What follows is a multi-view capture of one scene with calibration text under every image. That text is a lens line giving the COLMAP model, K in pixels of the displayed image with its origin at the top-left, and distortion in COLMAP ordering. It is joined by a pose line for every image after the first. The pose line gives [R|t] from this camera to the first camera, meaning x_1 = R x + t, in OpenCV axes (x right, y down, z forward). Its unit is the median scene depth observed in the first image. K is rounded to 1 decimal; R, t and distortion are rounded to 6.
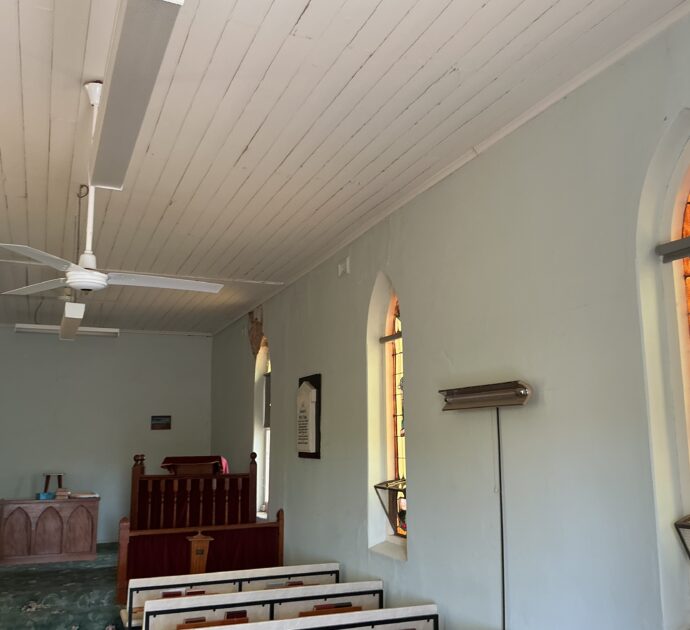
lens RADIAL K [[701.3, 0, 348.0], [0, 701.3, 313.8], [0, 0, 1]] dist [0.166083, -0.347308]
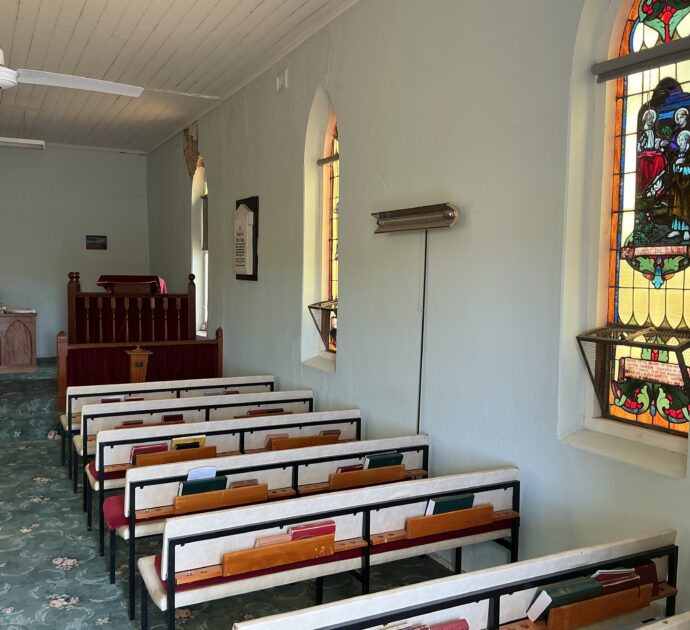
lens RADIAL K [[701.3, 0, 348.0], [0, 701.3, 313.8], [0, 0, 1]] dist [0.166083, -0.347308]
pose [[0.996792, 0.017752, 0.078047, 0.013126], [-0.035676, 0.971415, 0.234692, 0.009372], [-0.071650, -0.236723, 0.968932, -0.003588]]
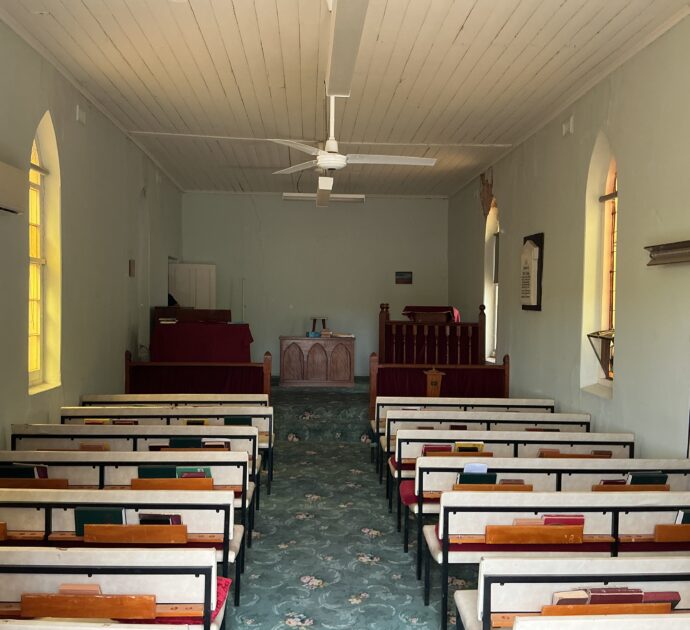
lens RADIAL K [[701.3, 0, 348.0], [0, 701.3, 313.8], [0, 0, 1]] dist [0.166083, -0.347308]
pose [[0.940915, 0.029223, -0.337379, 0.050998], [0.037731, 0.981020, 0.190200, -0.009538], [0.336534, -0.191692, 0.921954, -0.111911]]
